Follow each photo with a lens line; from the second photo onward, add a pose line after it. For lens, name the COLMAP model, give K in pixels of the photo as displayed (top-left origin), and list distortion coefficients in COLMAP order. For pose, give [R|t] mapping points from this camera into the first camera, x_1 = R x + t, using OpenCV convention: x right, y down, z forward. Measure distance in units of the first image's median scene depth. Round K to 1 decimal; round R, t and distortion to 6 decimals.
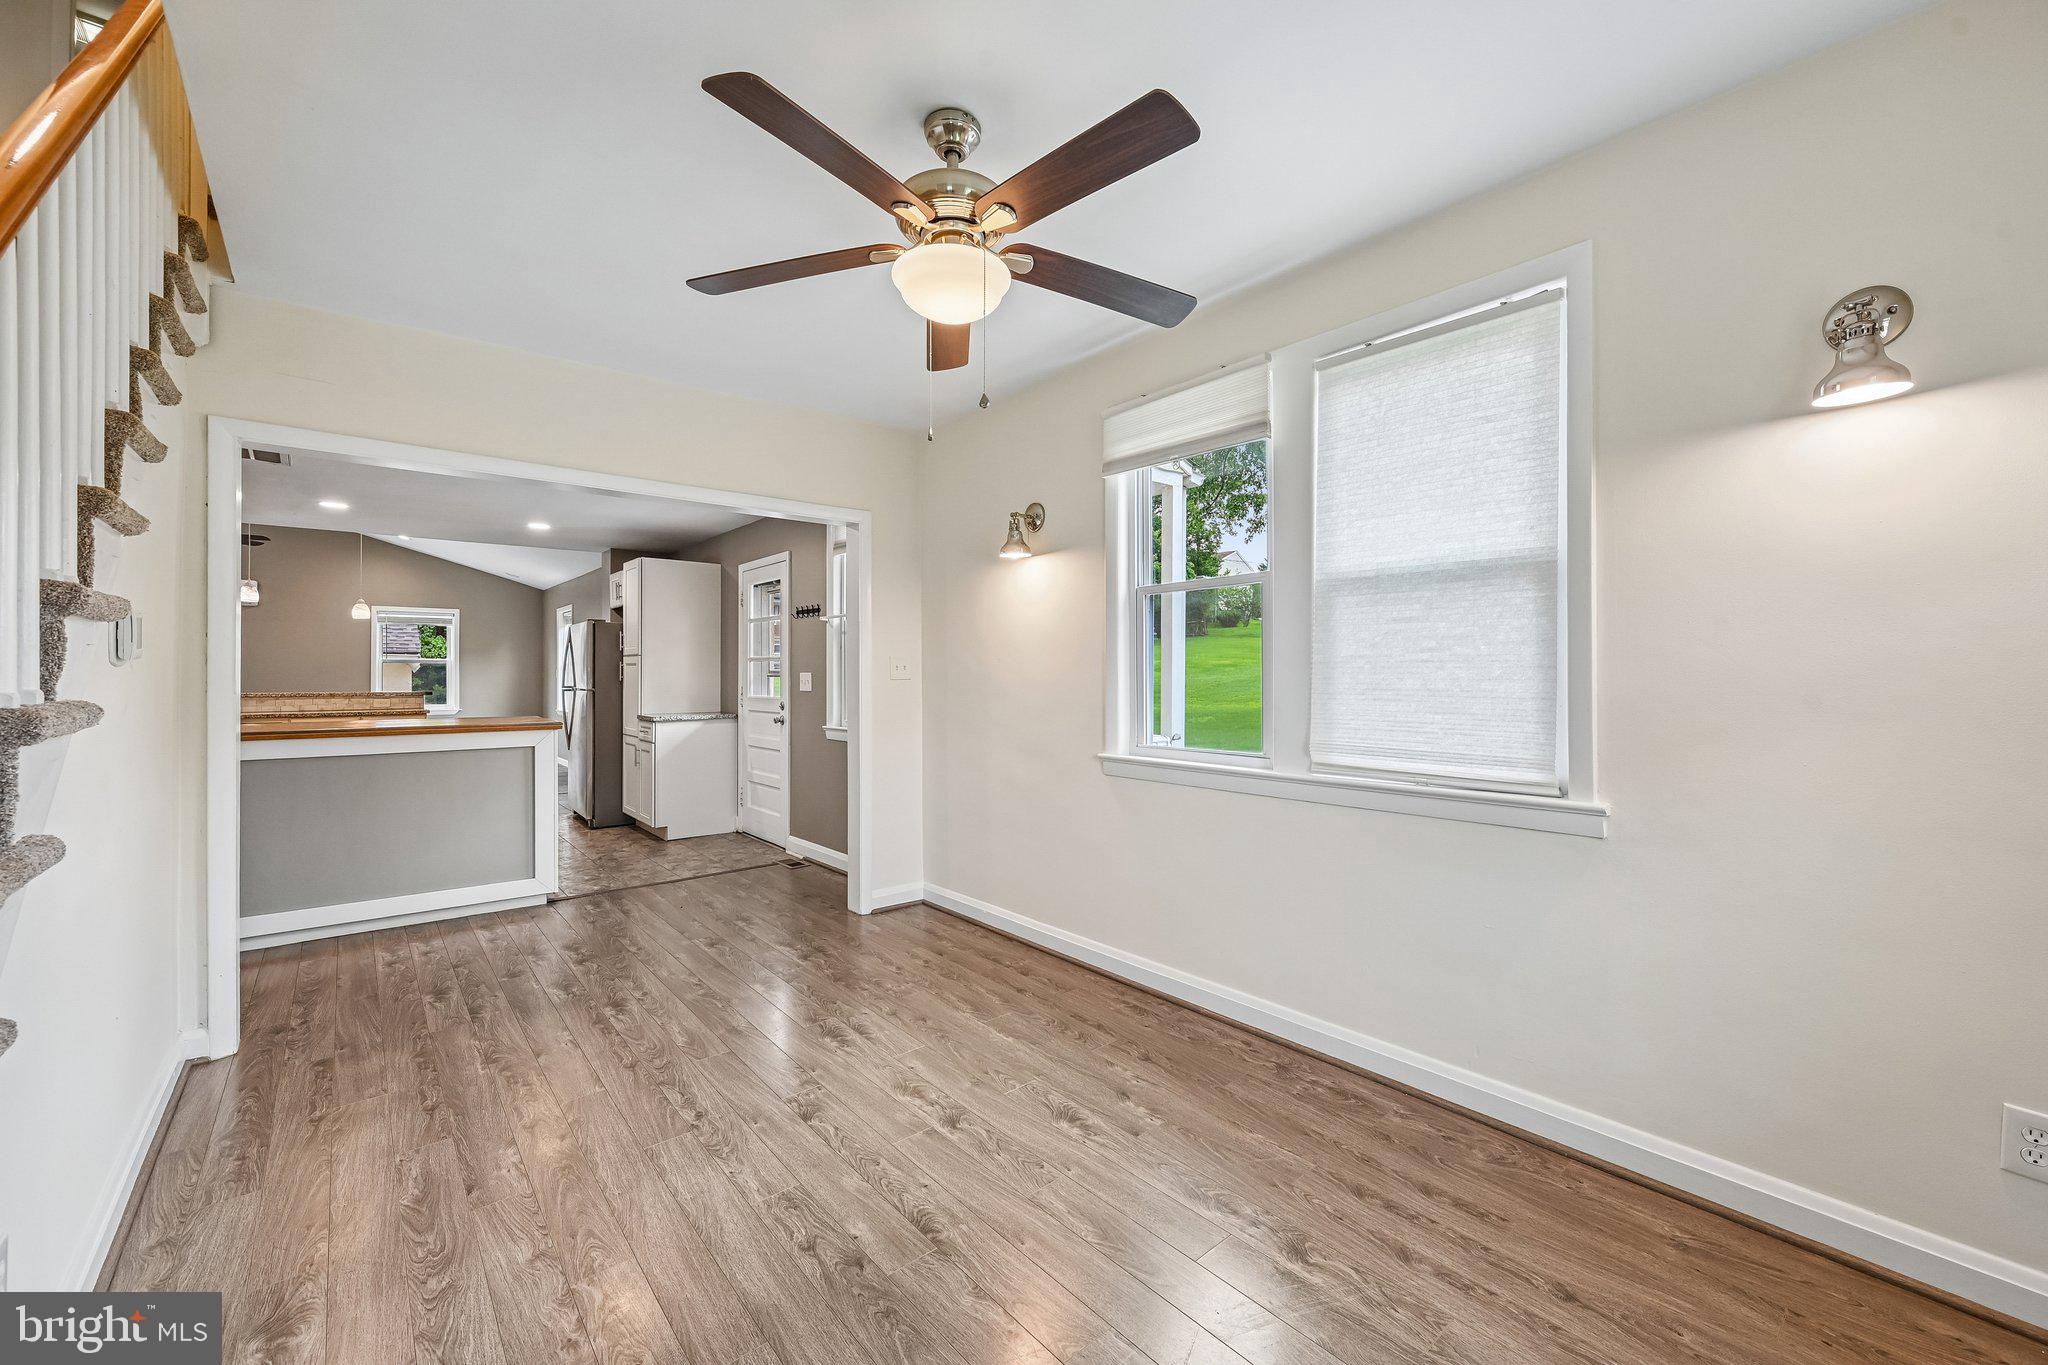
lens RADIAL K [[808.7, 0, 1041.3], [0, 808.7, 681.8], [0, 0, 1]] dist [0.001314, 0.000876]
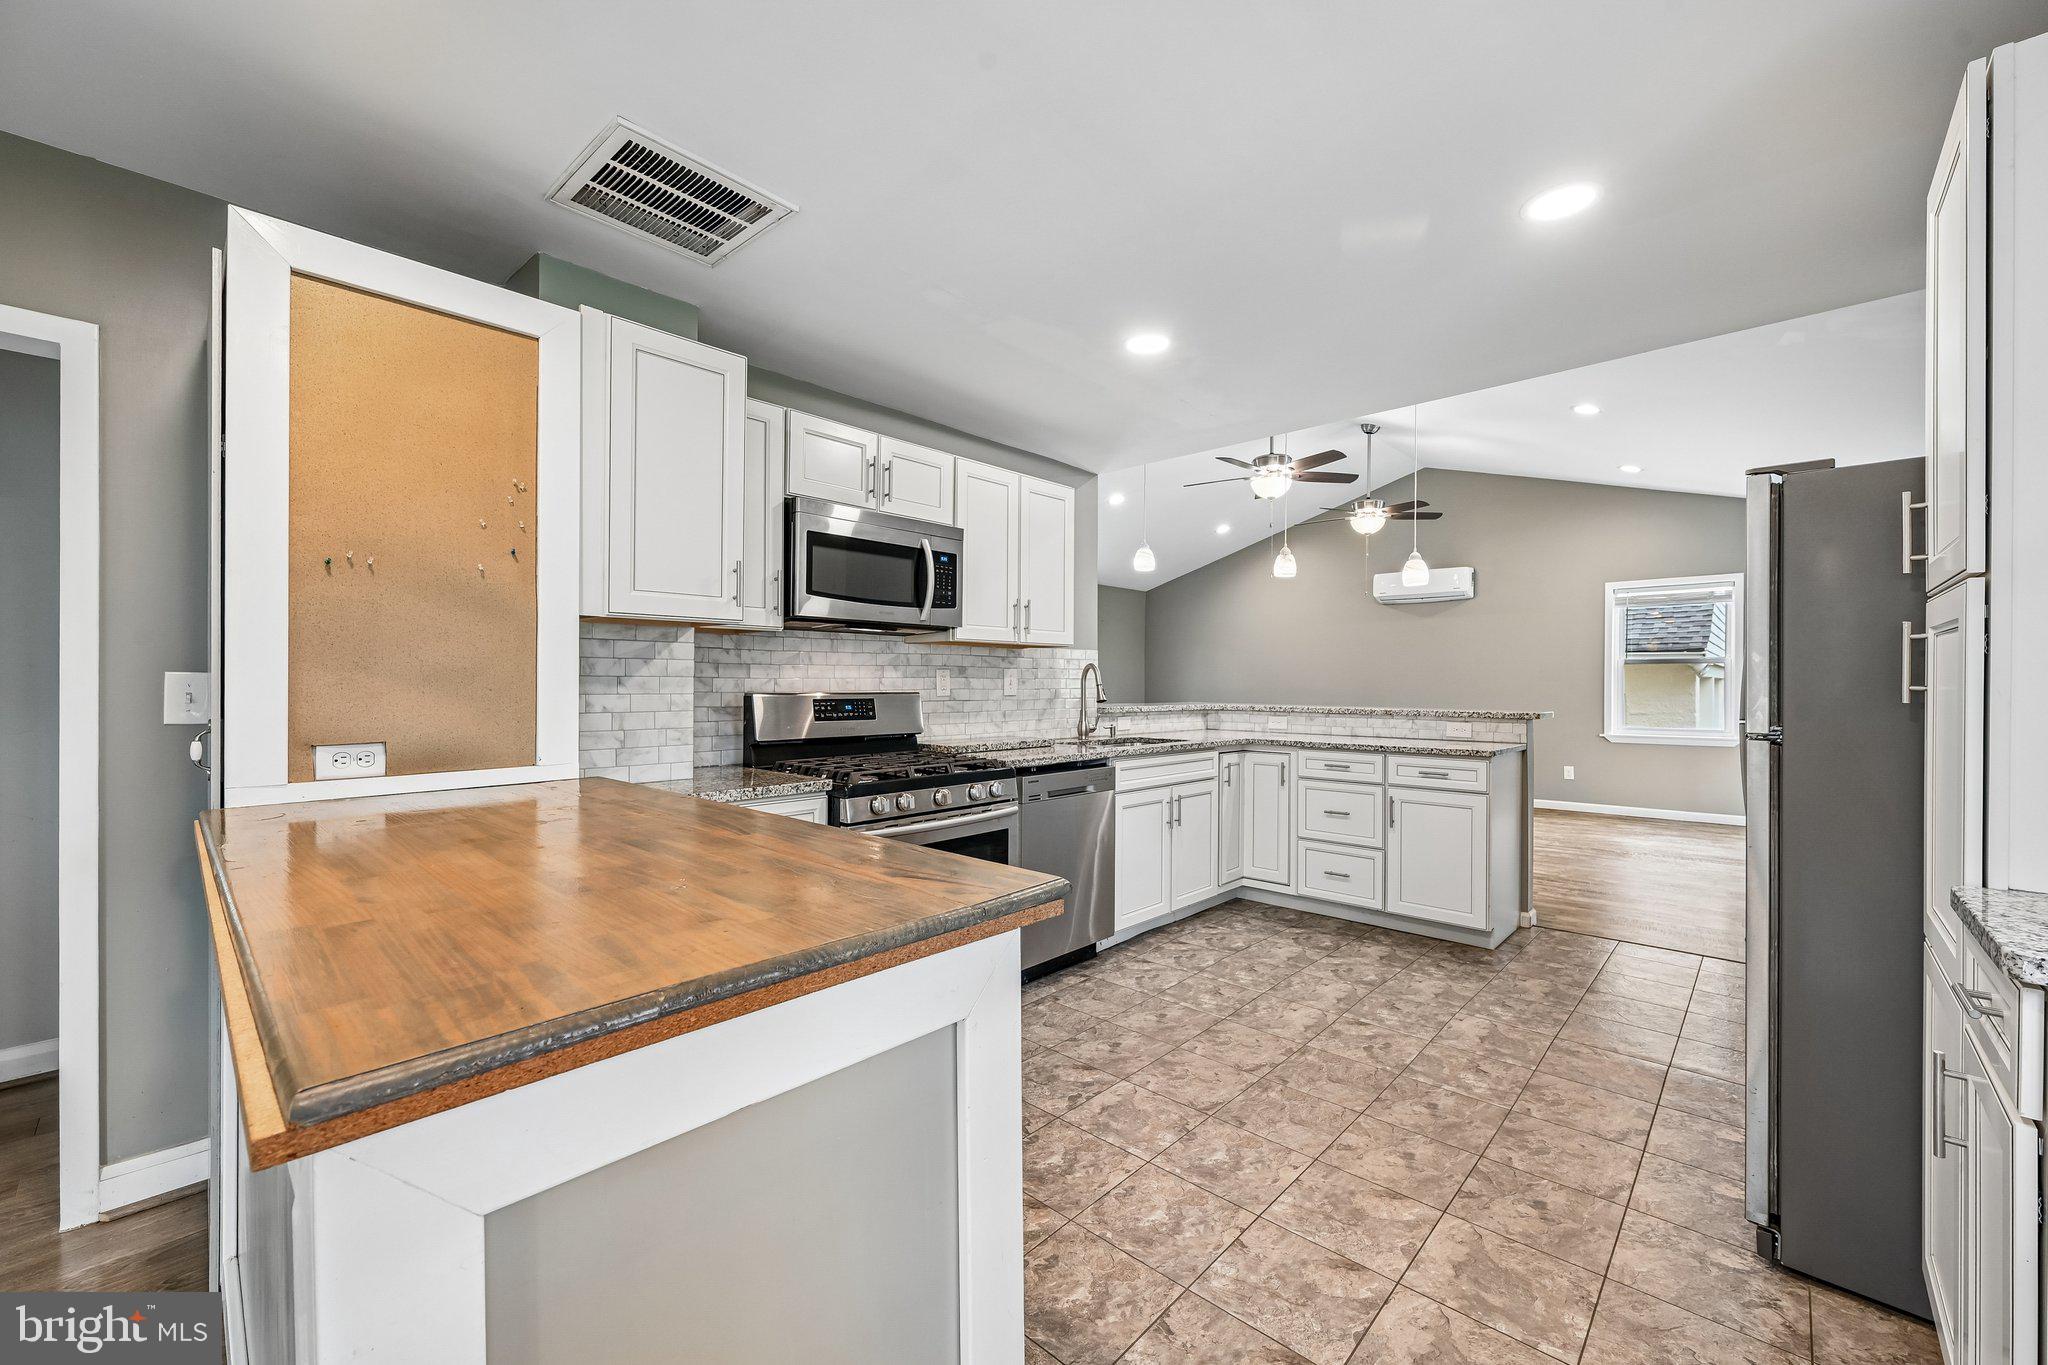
lens RADIAL K [[808.7, 0, 1028.9], [0, 808.7, 686.1], [0, 0, 1]] dist [0.001314, 0.000876]
pose [[0.111408, 0.003612, -0.993768, -0.662835], [-0.008730, 0.999958, 0.002656, -0.008591], [0.993736, 0.008379, 0.111434, 1.518635]]
